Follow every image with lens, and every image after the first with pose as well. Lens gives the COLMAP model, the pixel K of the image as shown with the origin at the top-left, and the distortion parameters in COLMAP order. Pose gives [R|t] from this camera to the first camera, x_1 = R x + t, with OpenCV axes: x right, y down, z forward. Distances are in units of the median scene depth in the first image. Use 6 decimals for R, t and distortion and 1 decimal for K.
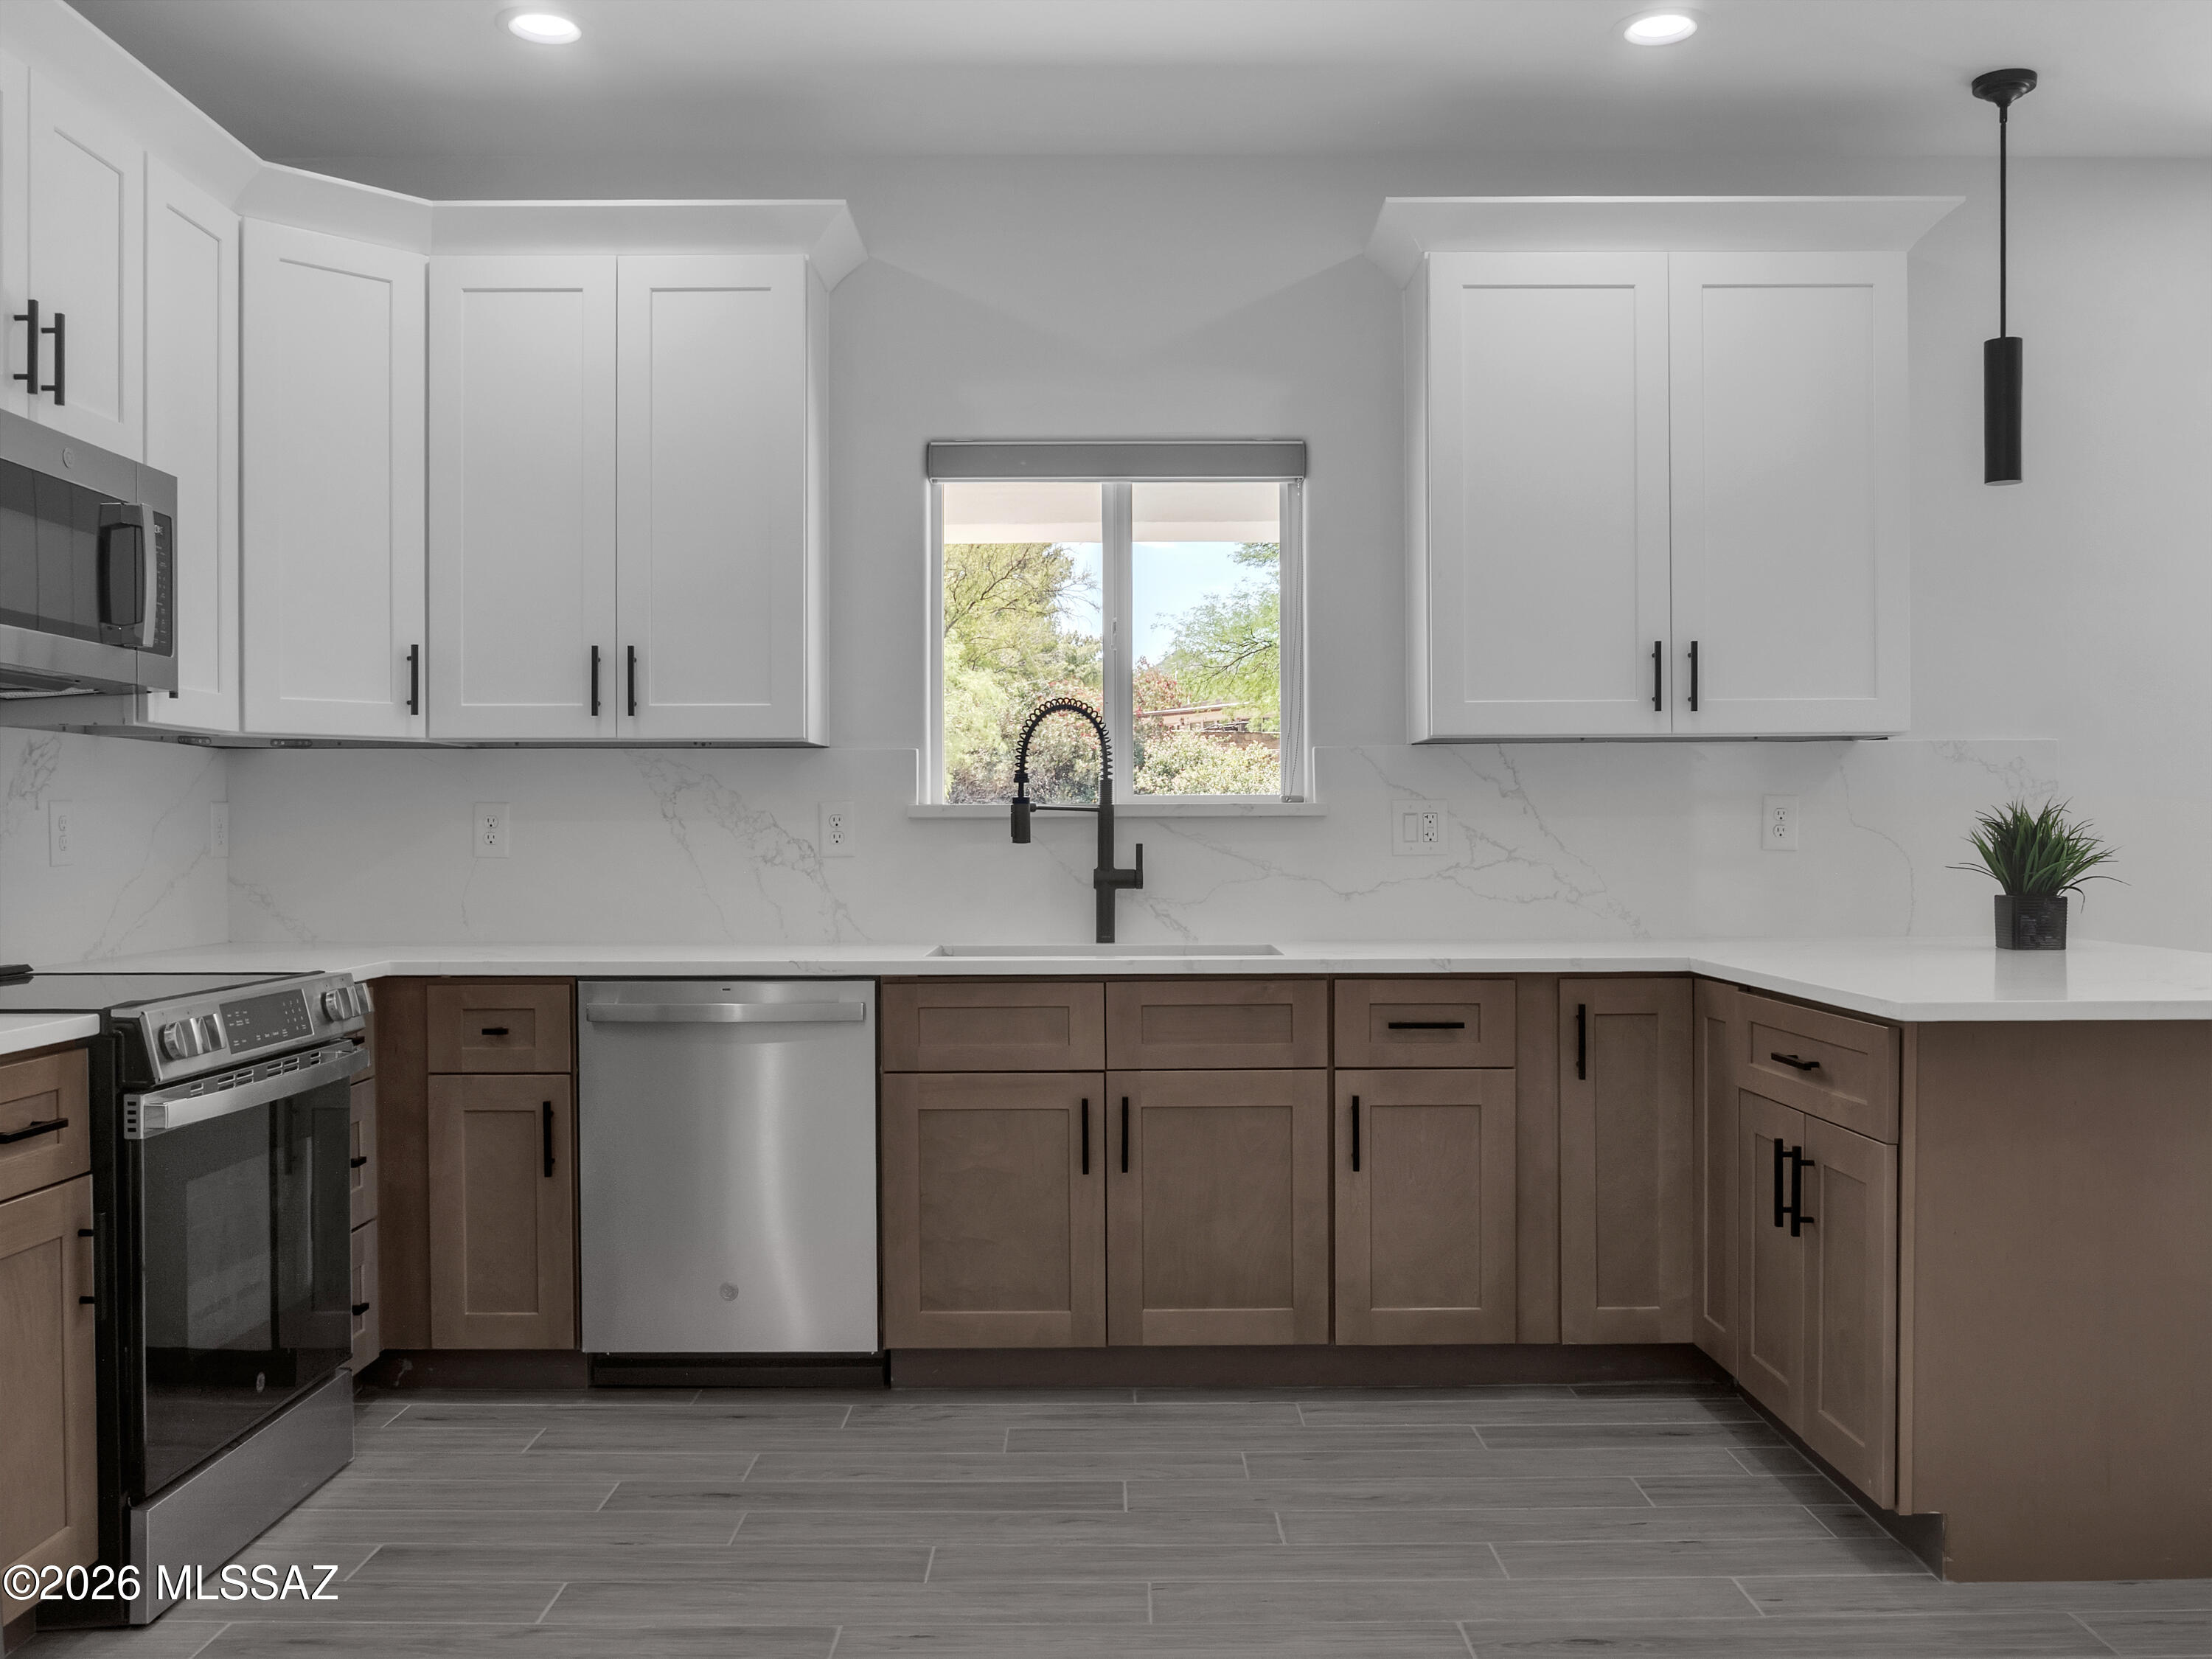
lens RADIAL K [[1904.0, 0, 1102.2], [0, 1904.0, 850.3], [0, 0, 1]] dist [-0.040794, 0.019580]
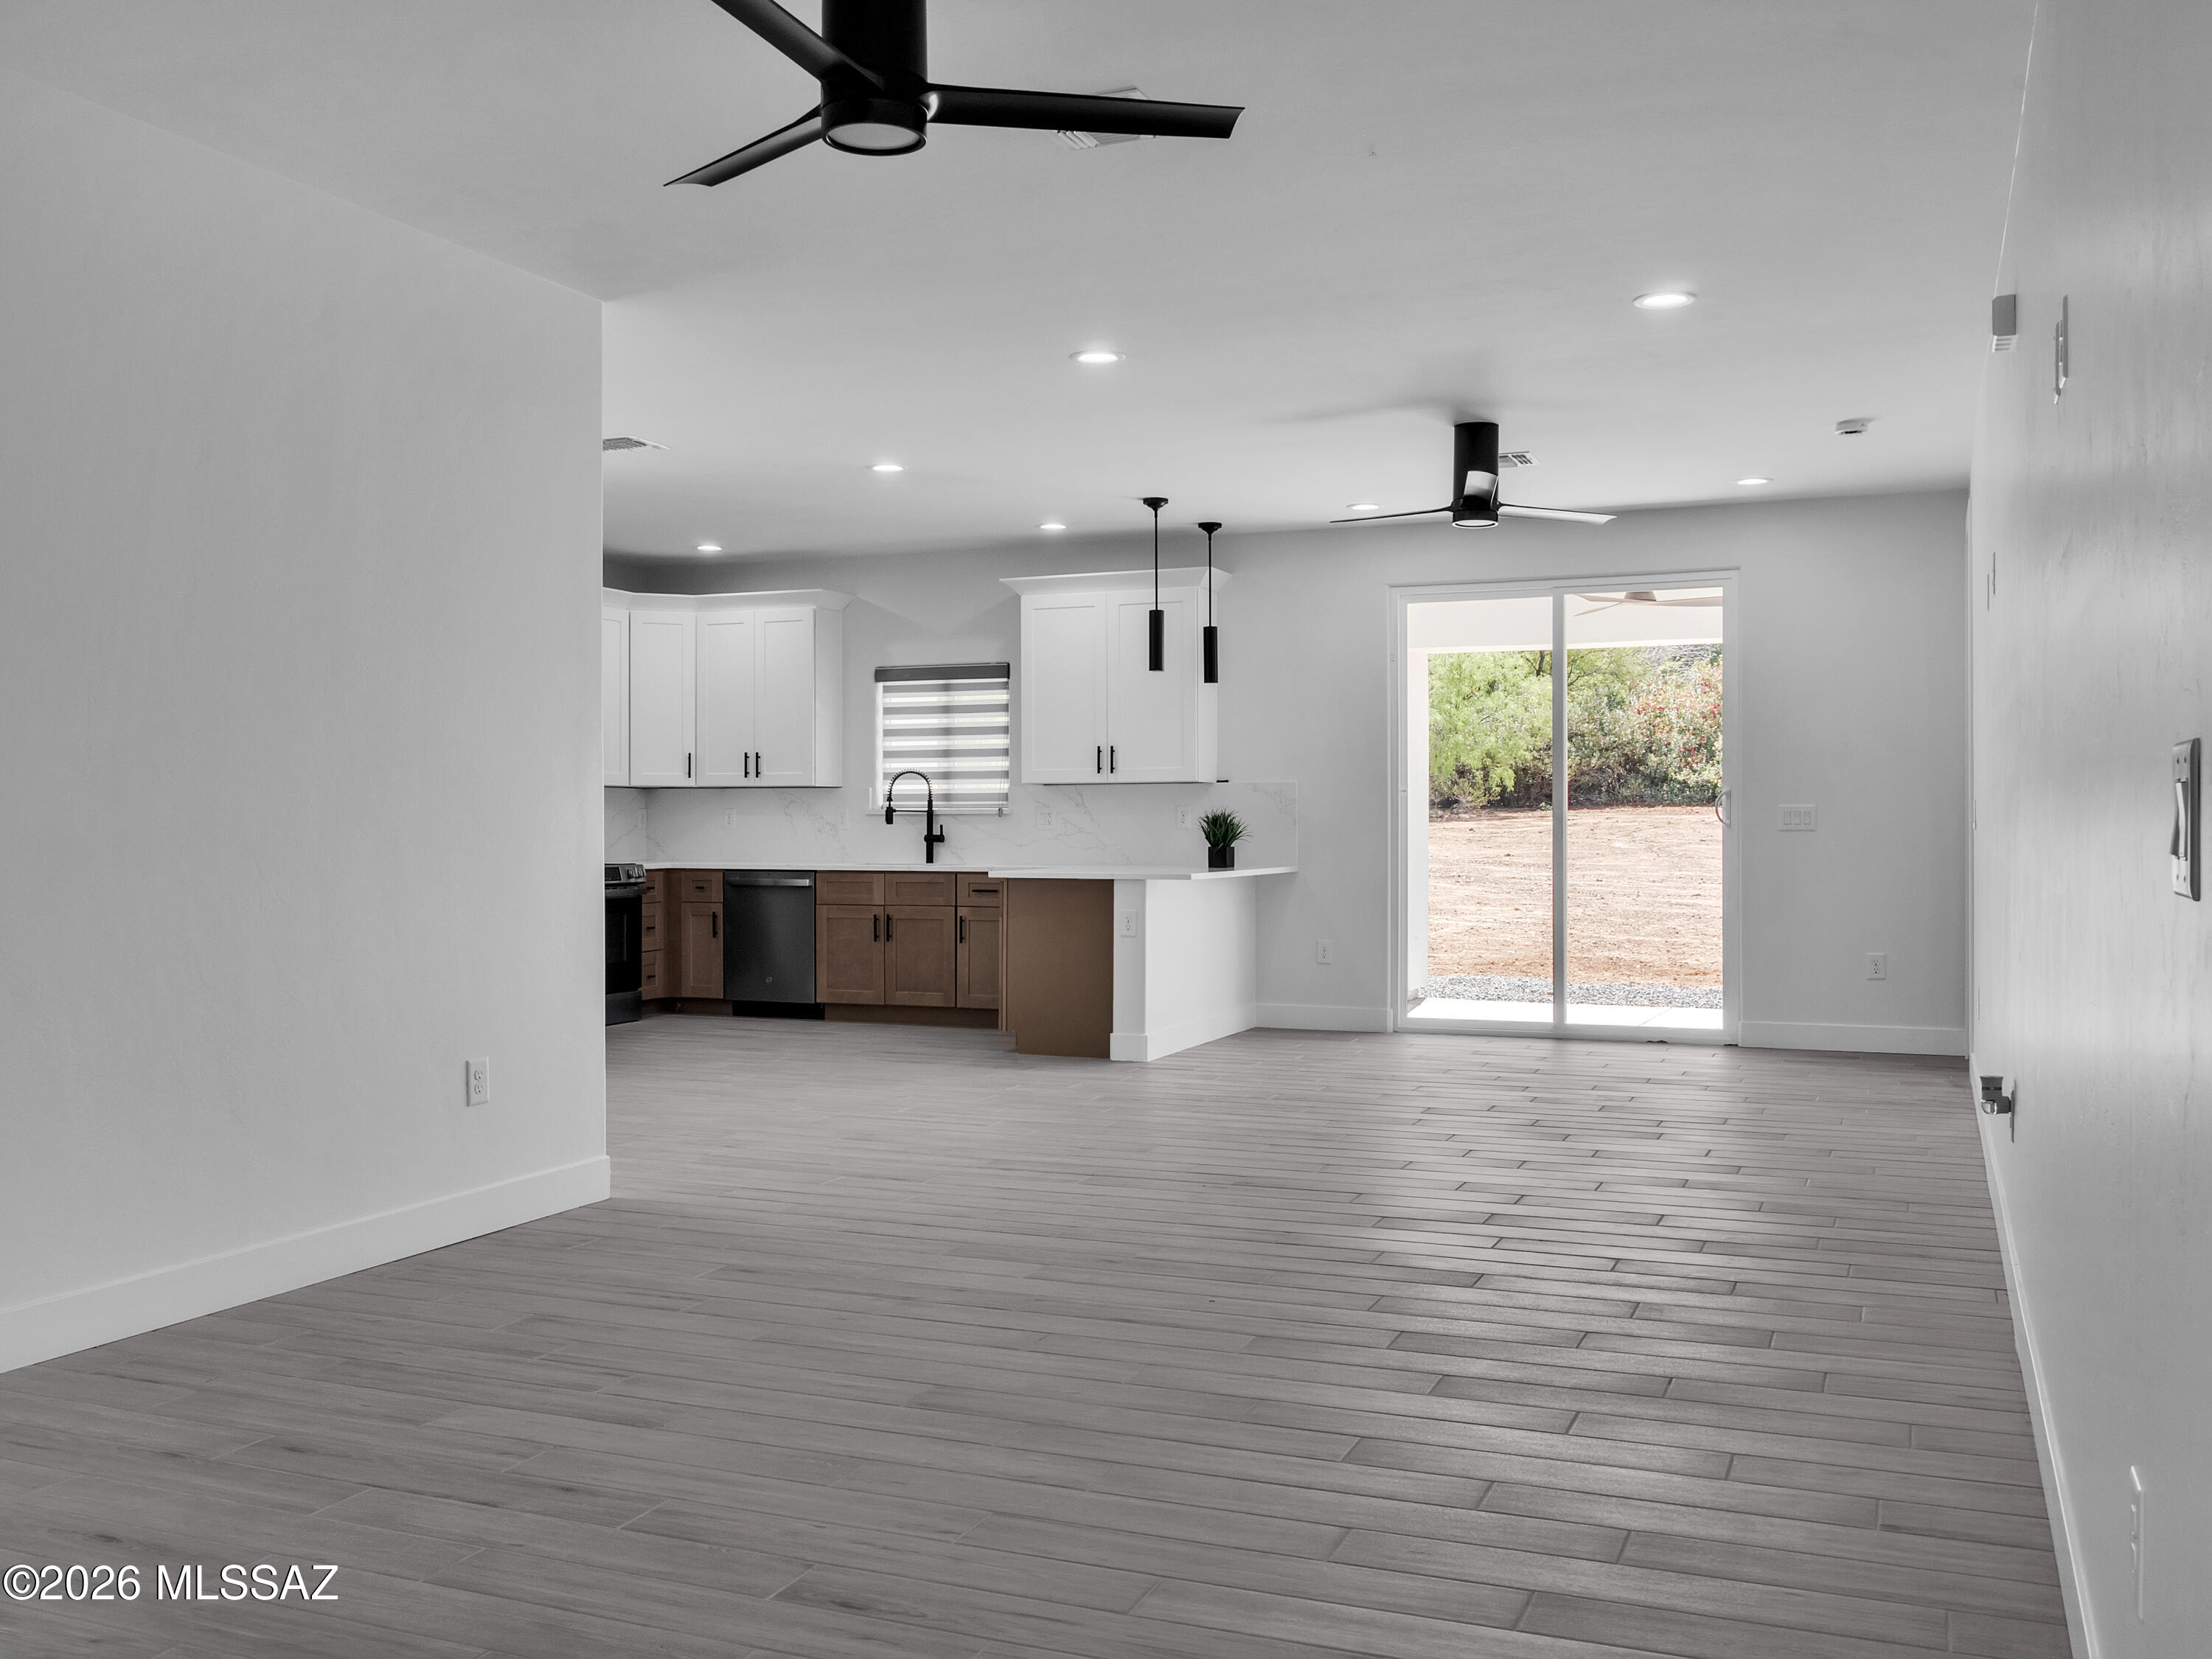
lens RADIAL K [[1939.7, 0, 1114.9], [0, 1939.7, 835.1], [0, 0, 1]] dist [-0.010803, 0.000259]
pose [[0.923020, 0.005973, -0.384707, 1.415909], [-0.006562, 0.999978, -0.000218, 0.010795], [0.384697, 0.002726, 0.923039, -1.509701]]
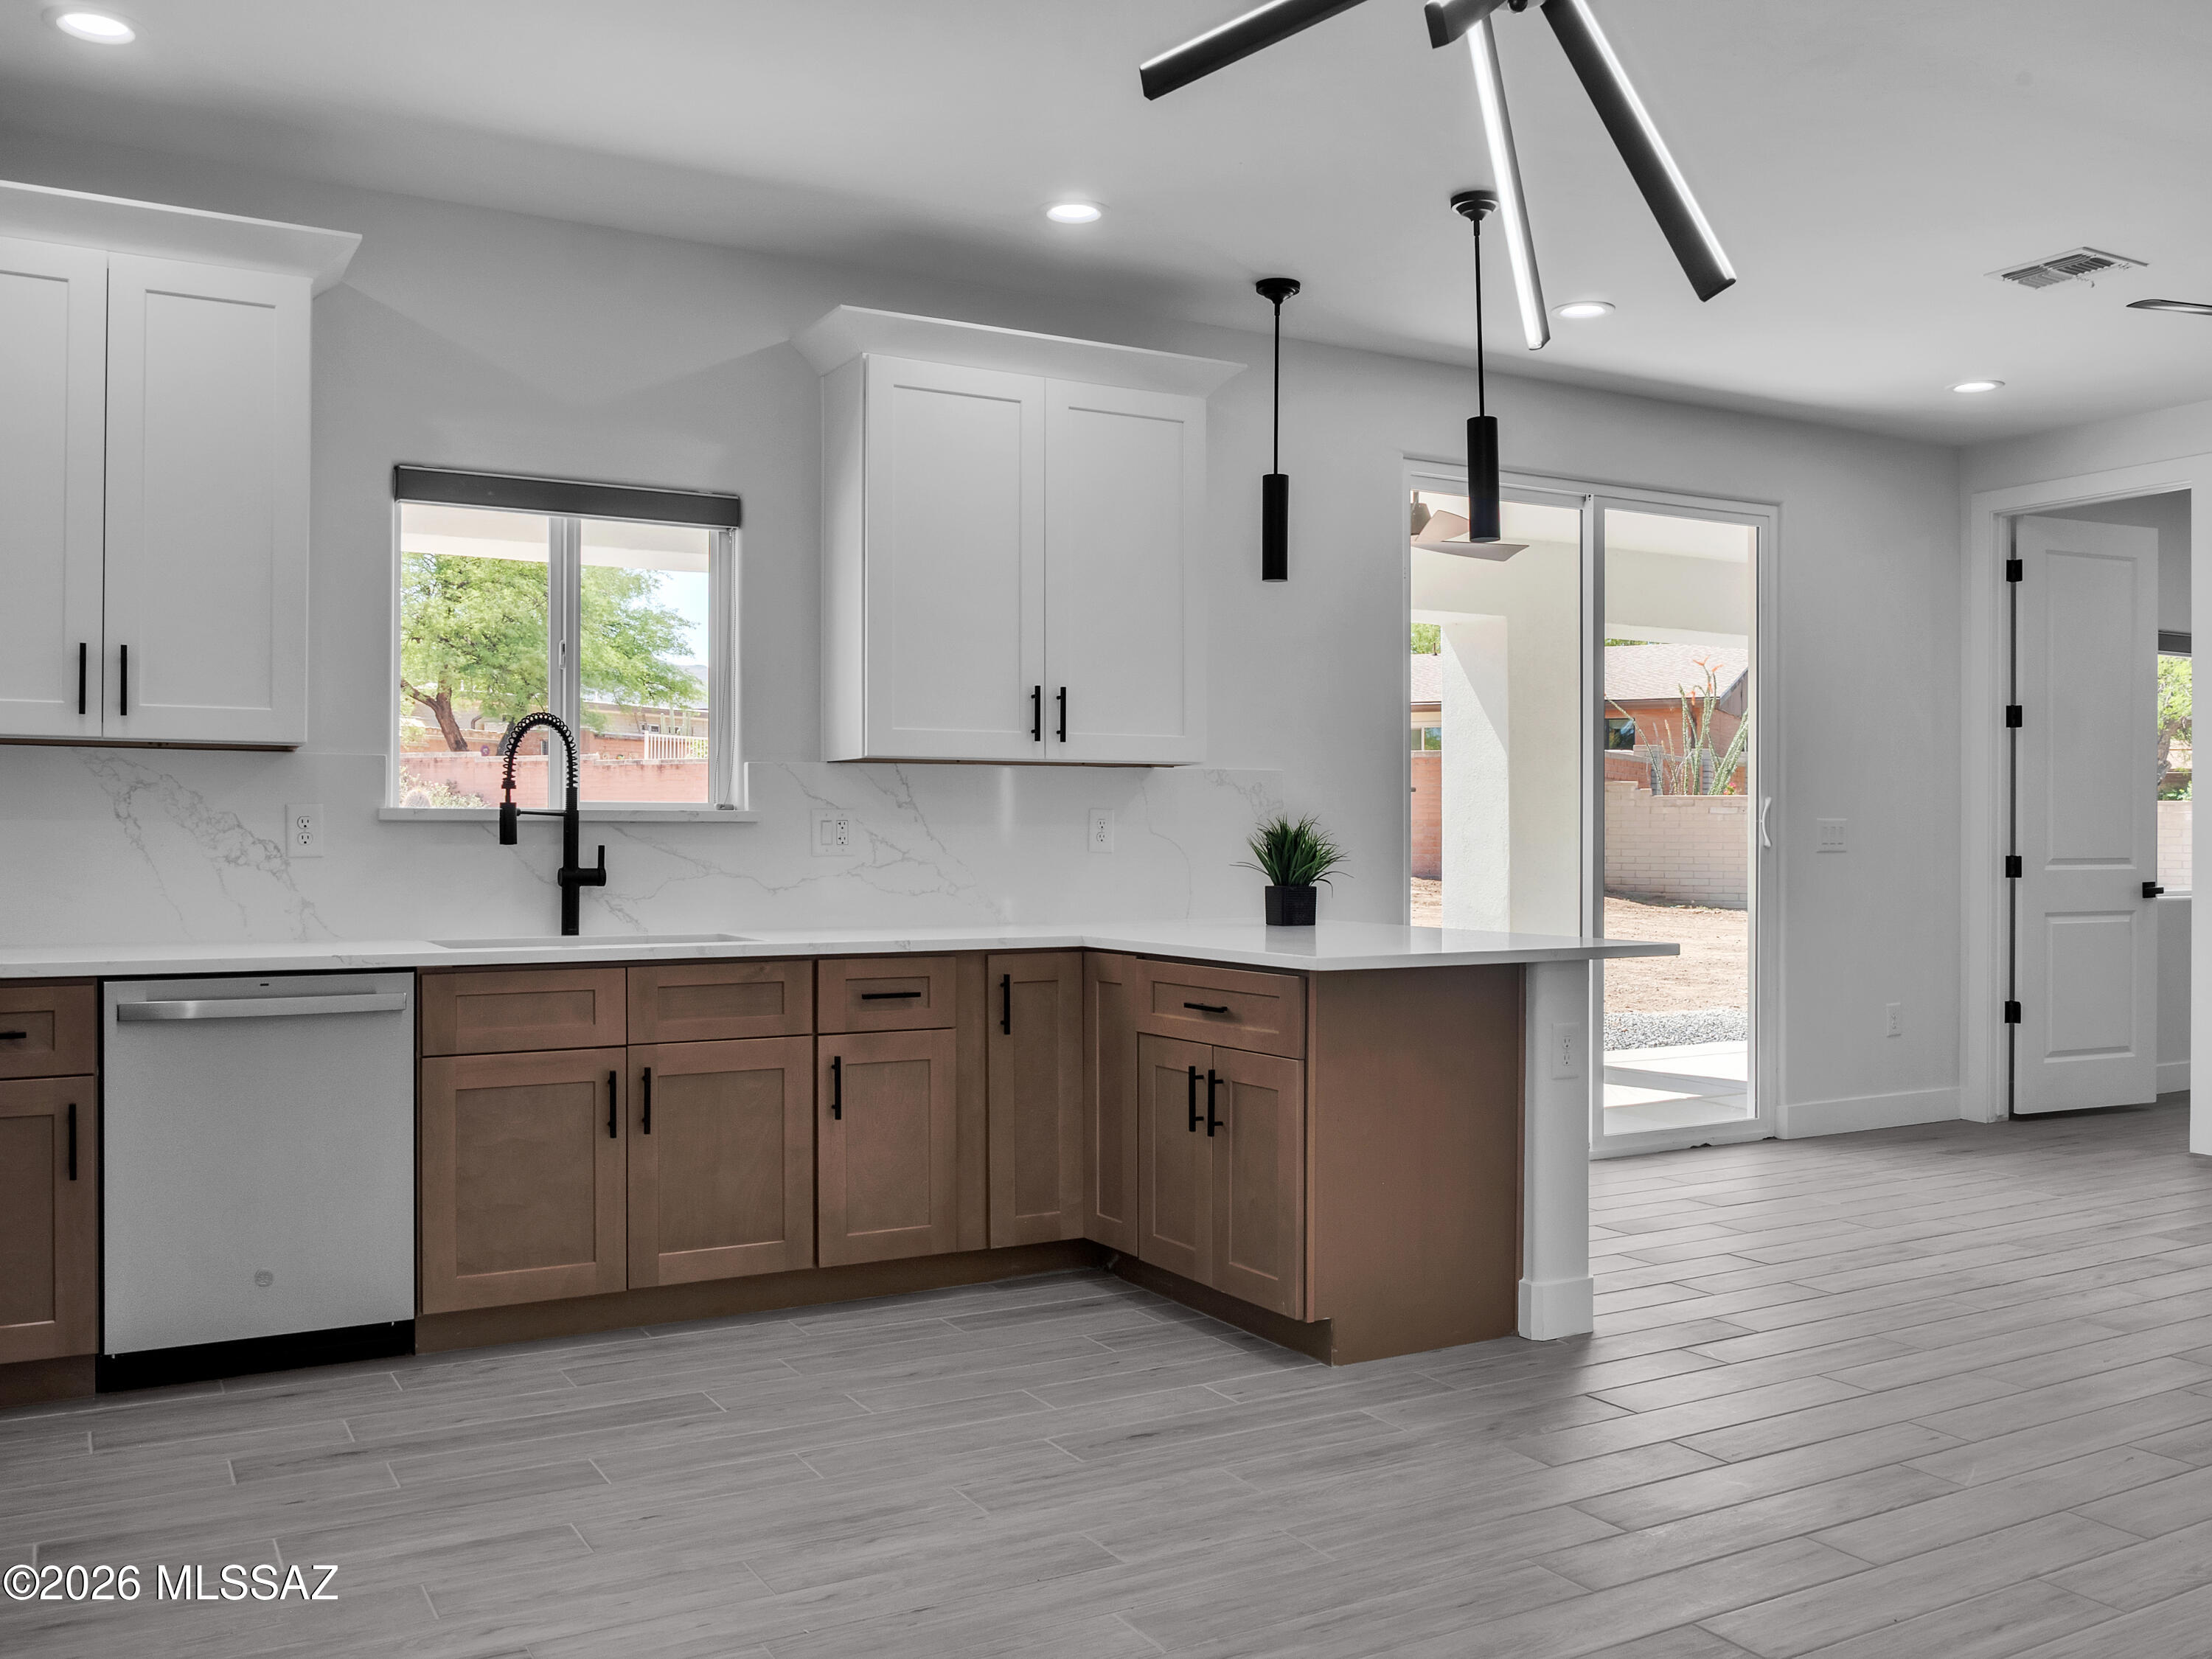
lens RADIAL K [[1873.1, 0, 1106.0], [0, 1873.1, 829.5], [0, 0, 1]] dist [-0.032949, 0.009195]
pose [[0.869008, 0.007586, 0.494740, -0.301988], [-0.000855, 0.999904, -0.013830, 0.002333], [-0.494798, 0.011595, 0.868931, -0.108720]]
